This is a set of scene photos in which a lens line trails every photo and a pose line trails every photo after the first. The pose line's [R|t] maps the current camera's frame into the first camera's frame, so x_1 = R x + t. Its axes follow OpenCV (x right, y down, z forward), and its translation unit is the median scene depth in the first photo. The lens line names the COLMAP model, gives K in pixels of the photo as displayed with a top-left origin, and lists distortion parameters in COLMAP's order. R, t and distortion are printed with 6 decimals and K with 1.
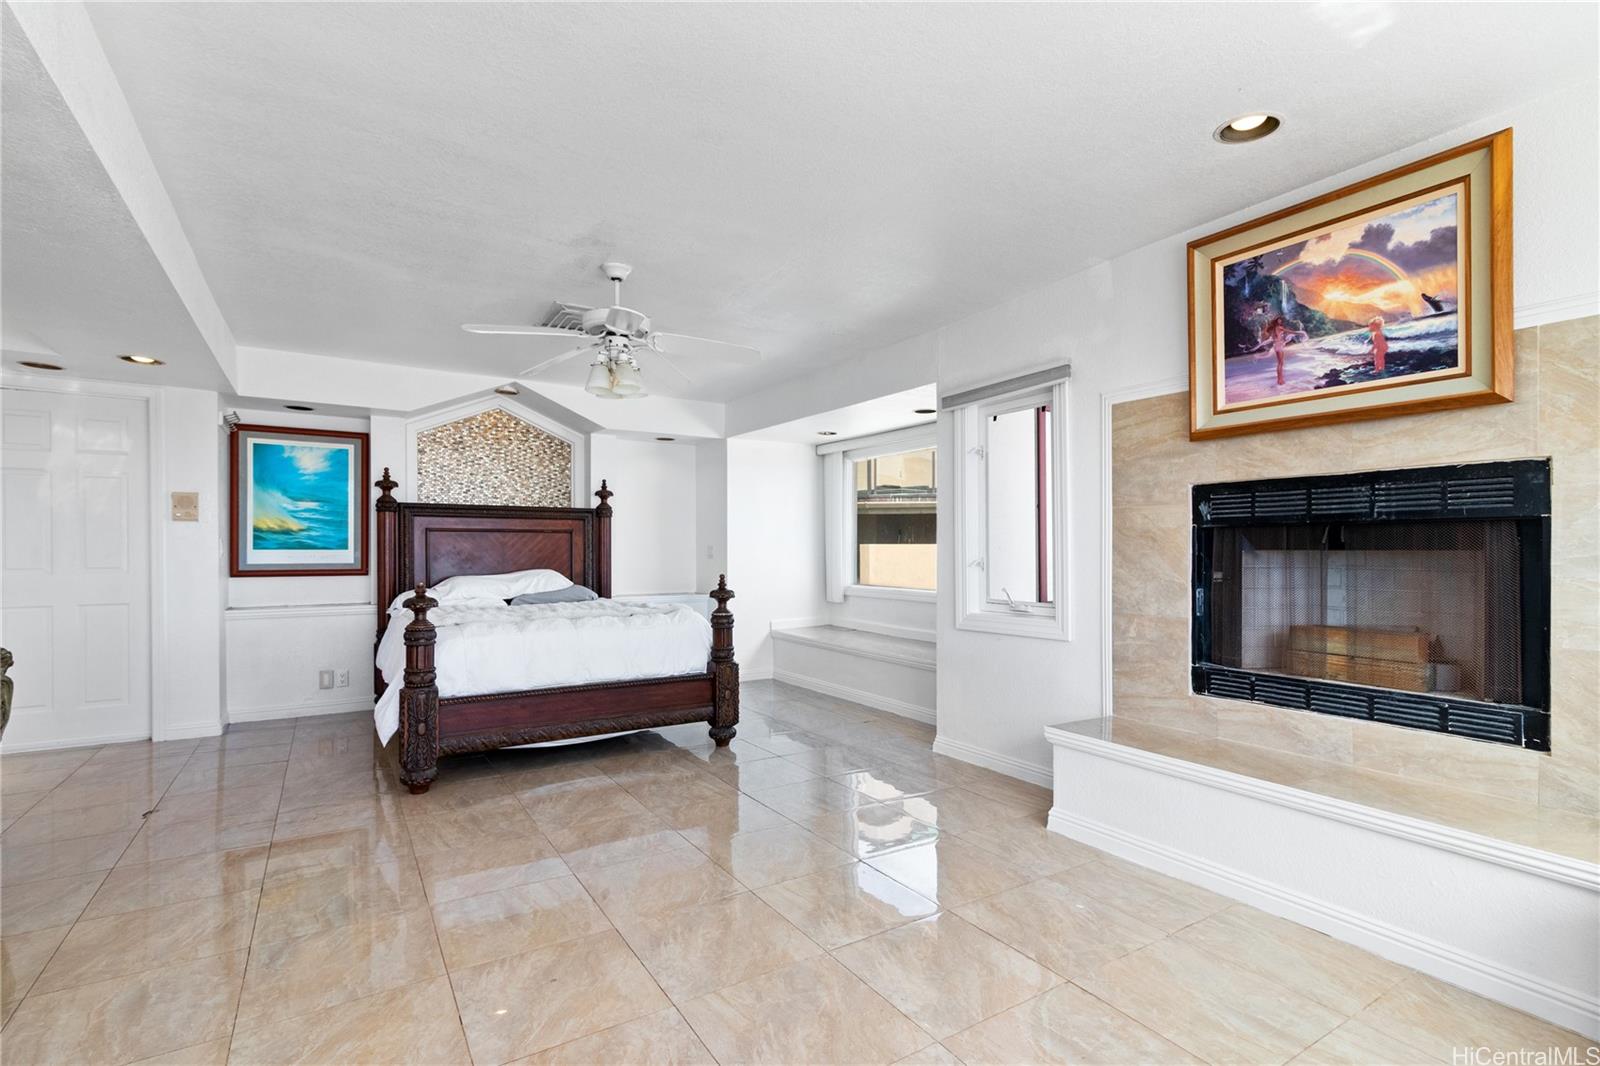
lens RADIAL K [[744.1, 0, 800.4], [0, 744.1, 546.1], [0, 0, 1]] dist [0.003624, 0.000491]
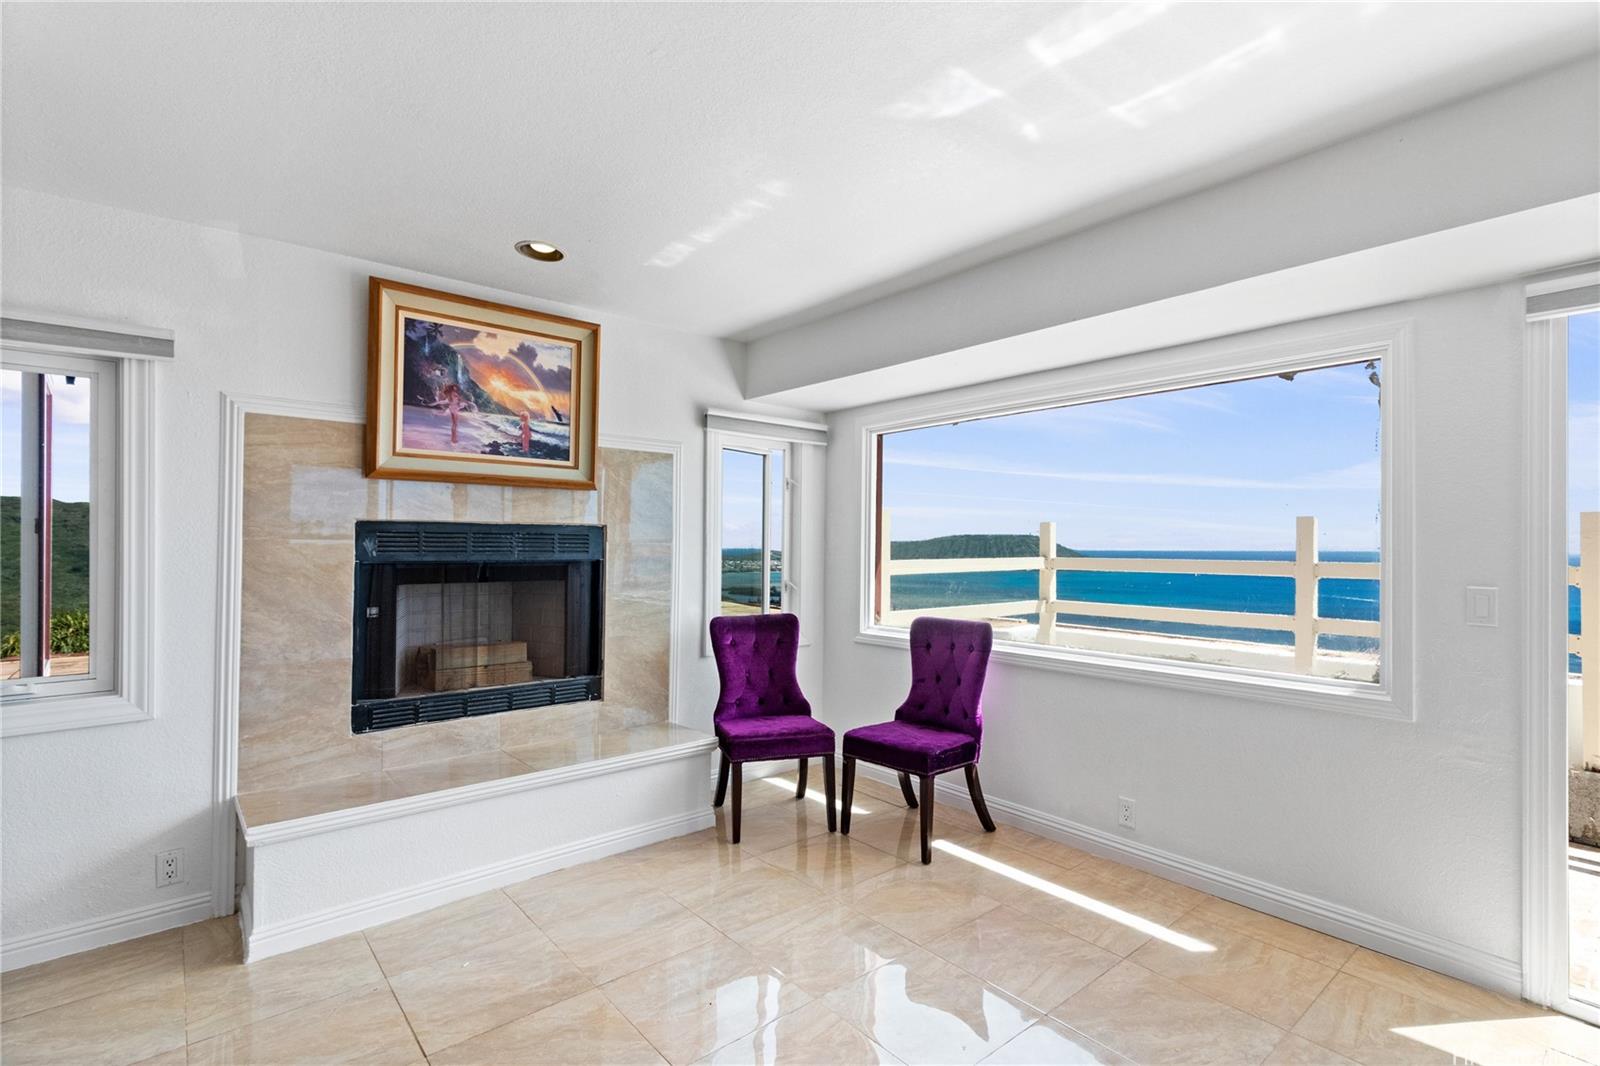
lens RADIAL K [[744.1, 0, 800.3], [0, 744.1, 535.8], [0, 0, 1]] dist [0.003624, 0.000491]
pose [[-0.135514, 0.014279, 0.990673, -0.593205], [-0.007484, 0.999853, -0.015435, -0.058471], [-0.990747, -0.009506, -0.135387, 0.635048]]
